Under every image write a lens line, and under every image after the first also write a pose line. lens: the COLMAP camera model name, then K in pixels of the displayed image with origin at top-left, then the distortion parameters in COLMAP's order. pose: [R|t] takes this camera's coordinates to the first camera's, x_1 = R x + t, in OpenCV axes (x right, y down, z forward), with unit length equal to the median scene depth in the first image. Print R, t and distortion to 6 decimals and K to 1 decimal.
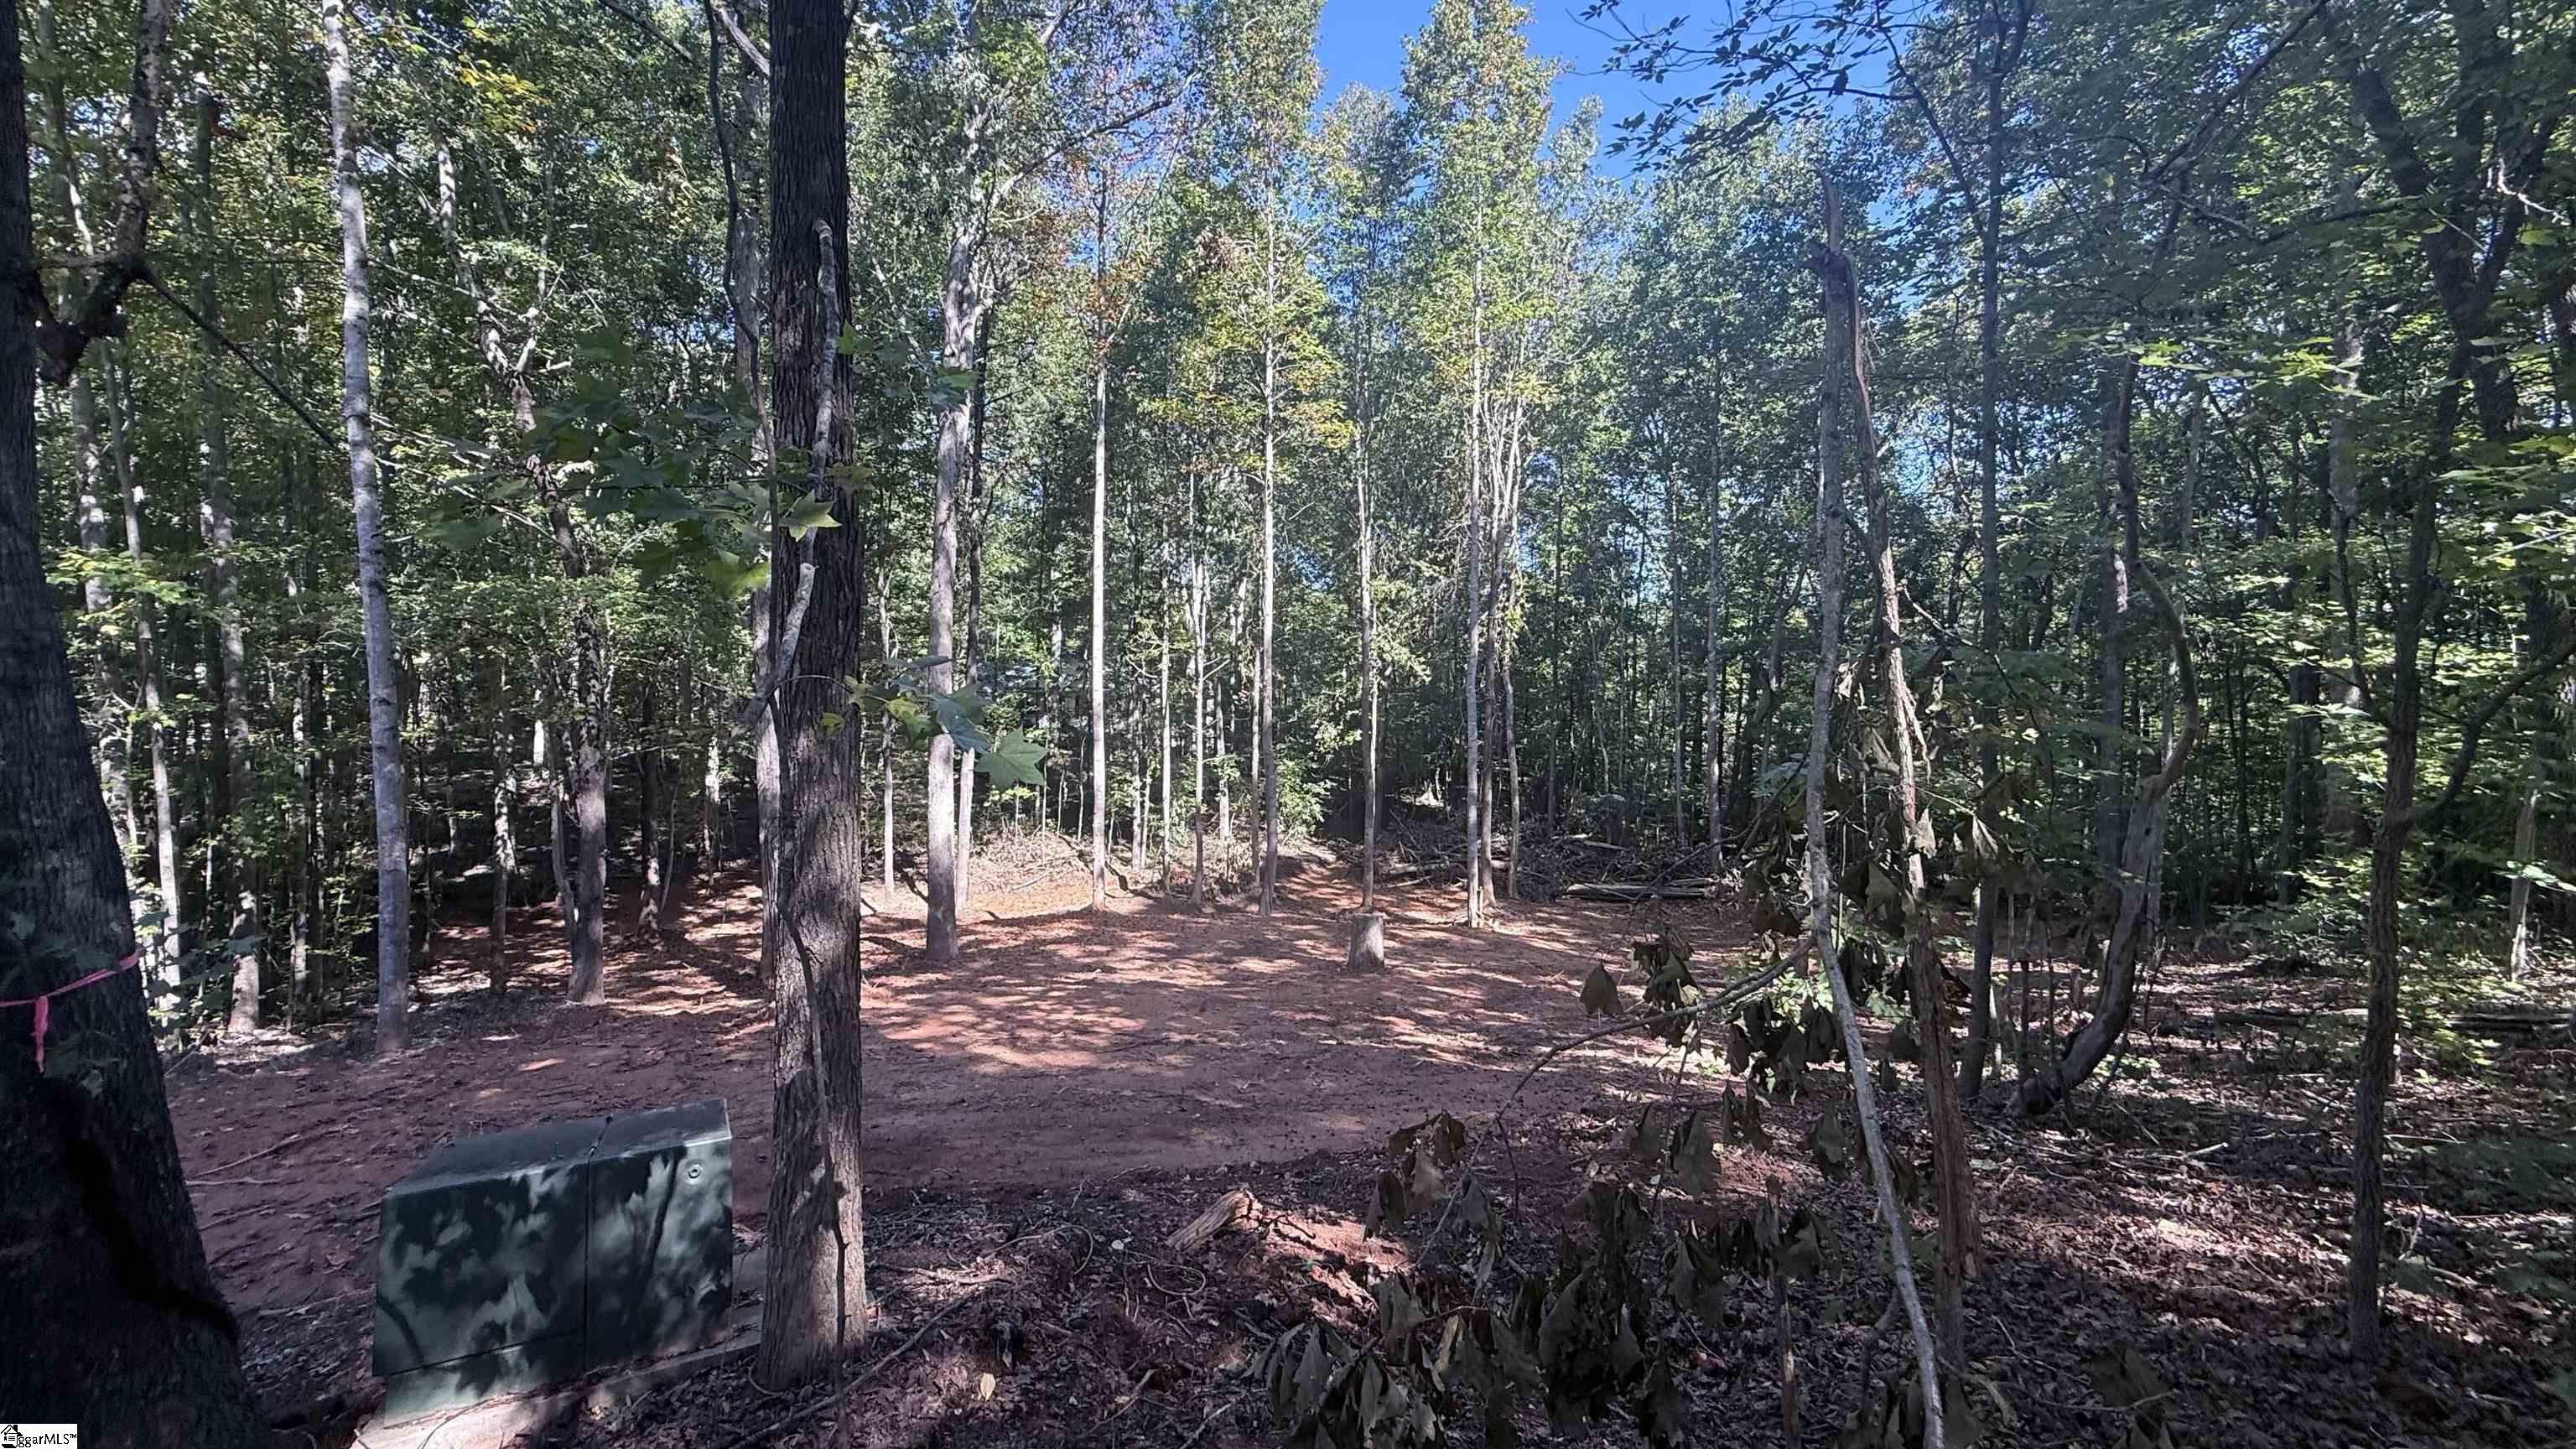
lens RADIAL K [[1008.7, 0, 1288.0], [0, 1008.7, 724.5], [0, 0, 1]] dist [0.007852, -0.000080]
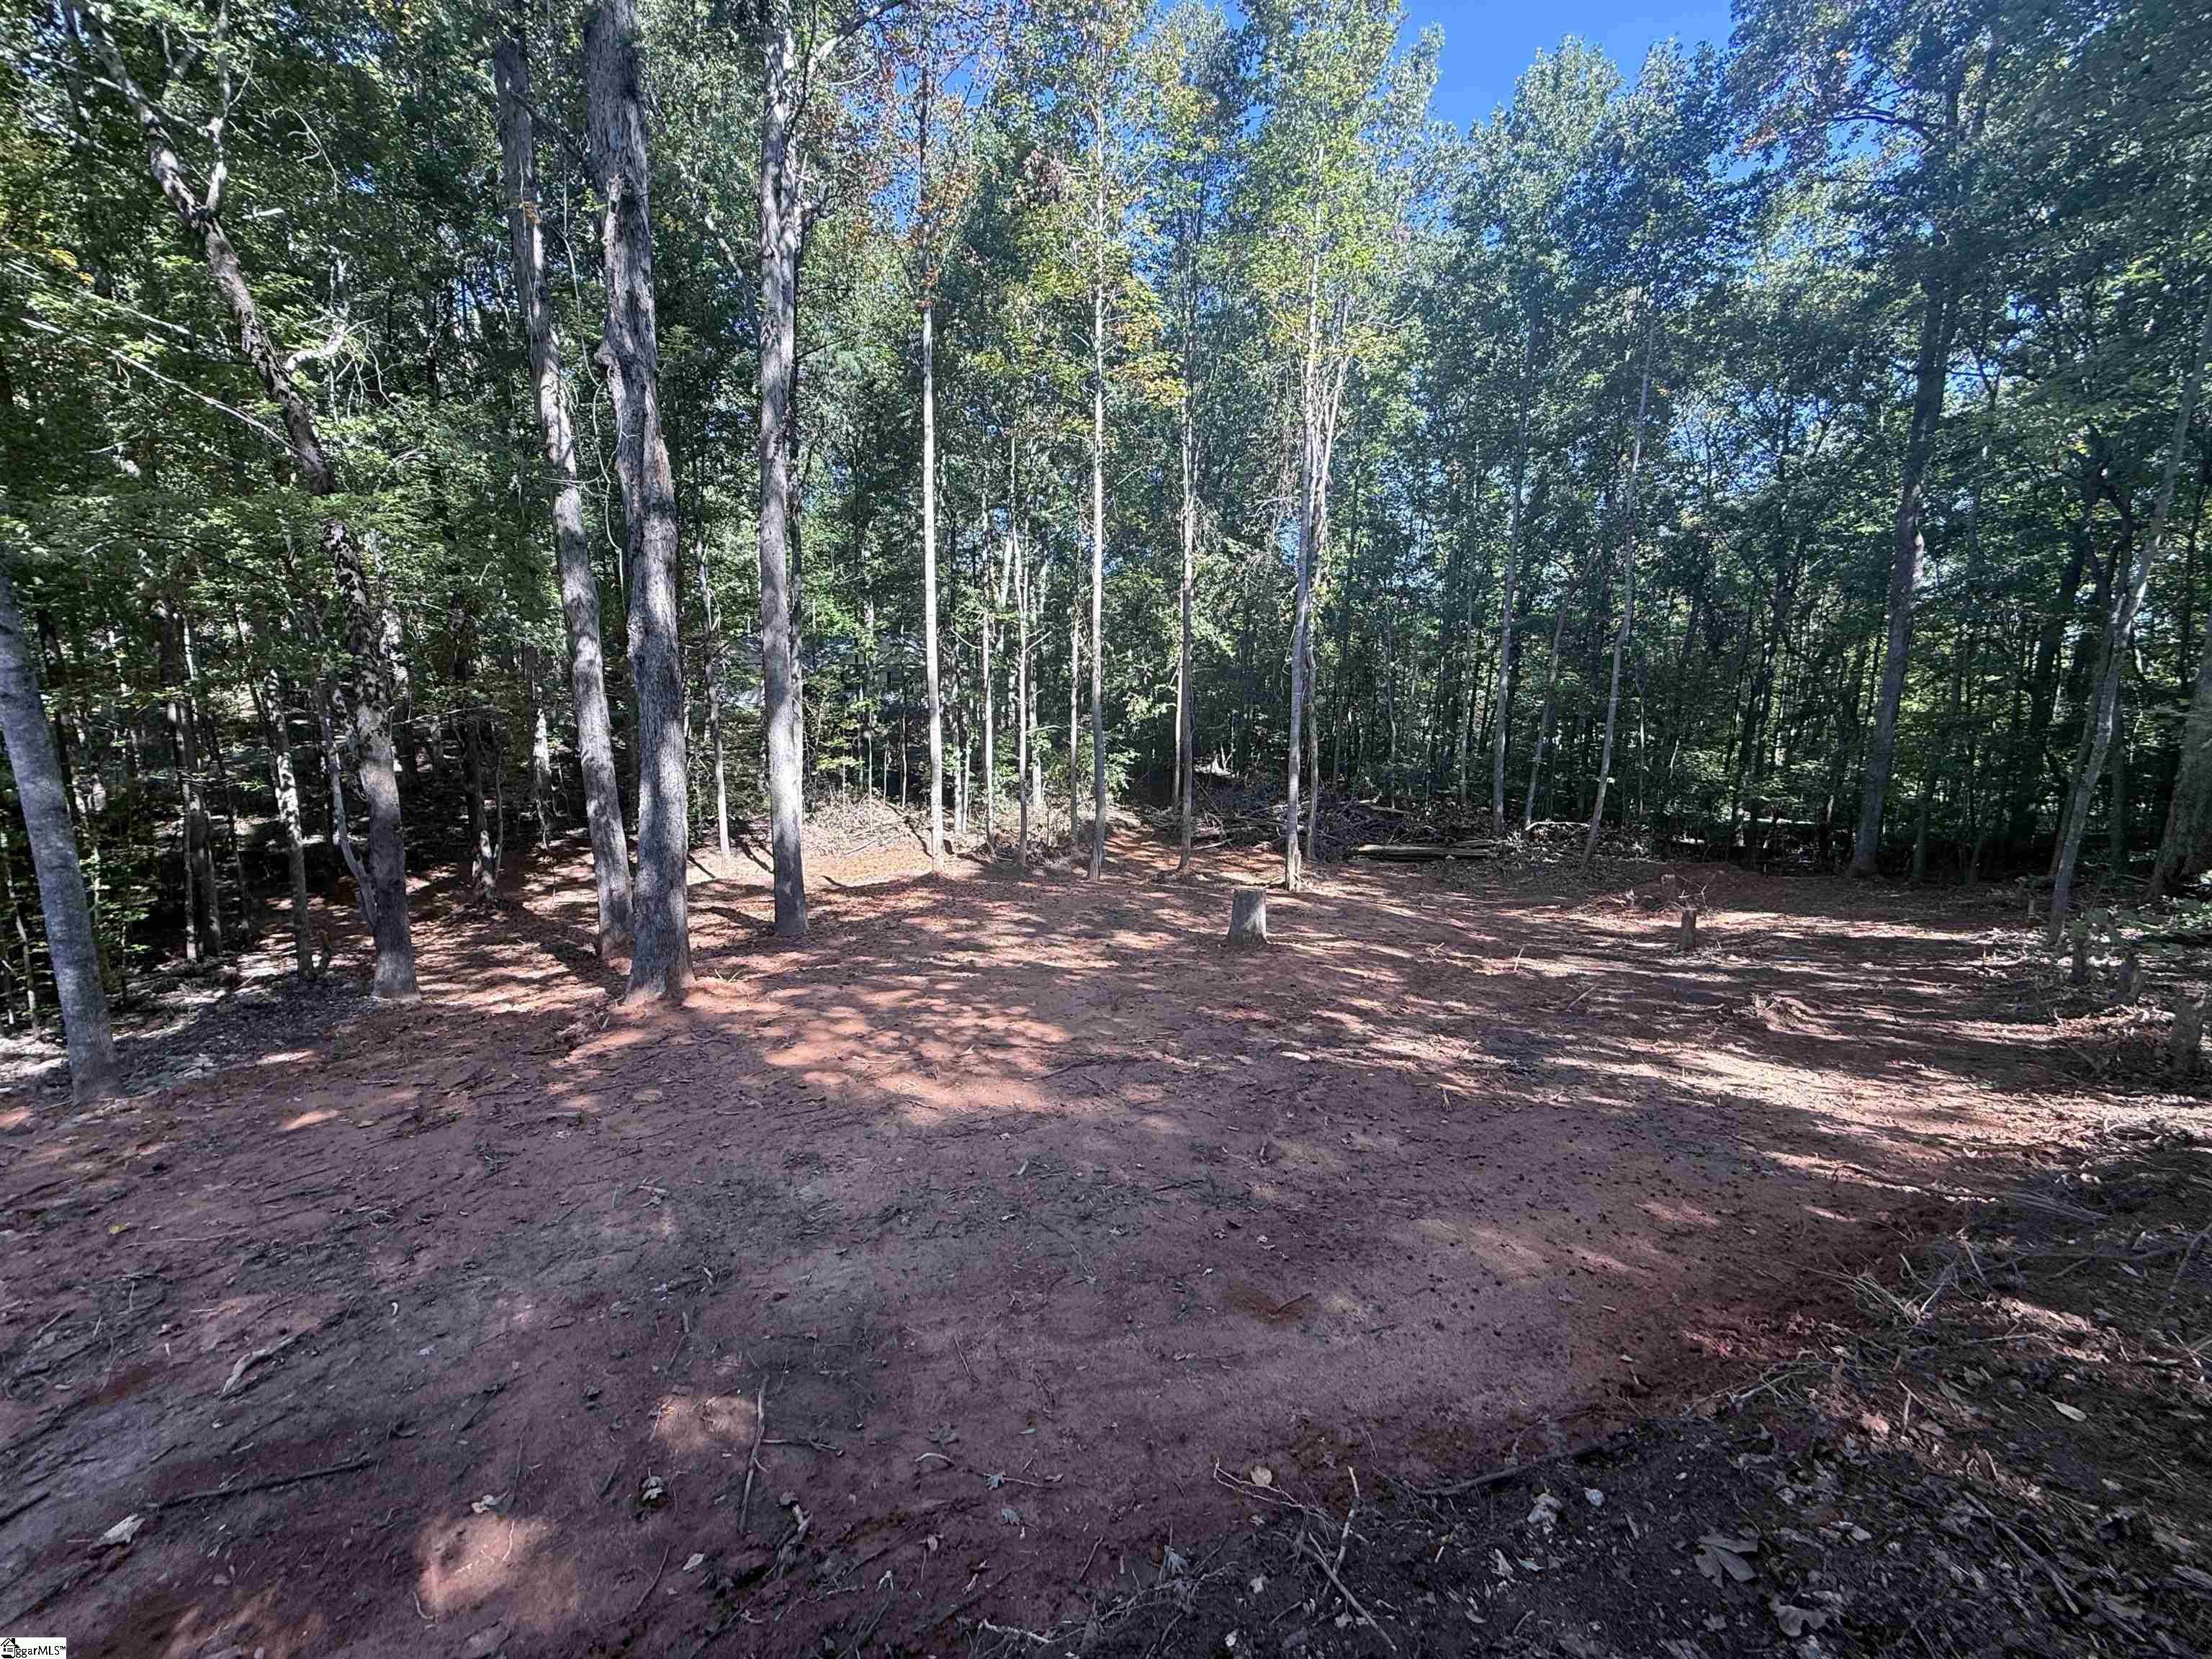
lens RADIAL K [[870.5, 0, 1106.0], [0, 870.5, 829.5], [0, 0, 1]] dist [-0.001895, 0.005448]
pose [[0.998833, -0.006175, 0.047901, -0.050158], [-0.000769, 0.989634, 0.143612, 0.007807], [-0.048292, -0.143482, 0.988474, 0.103865]]
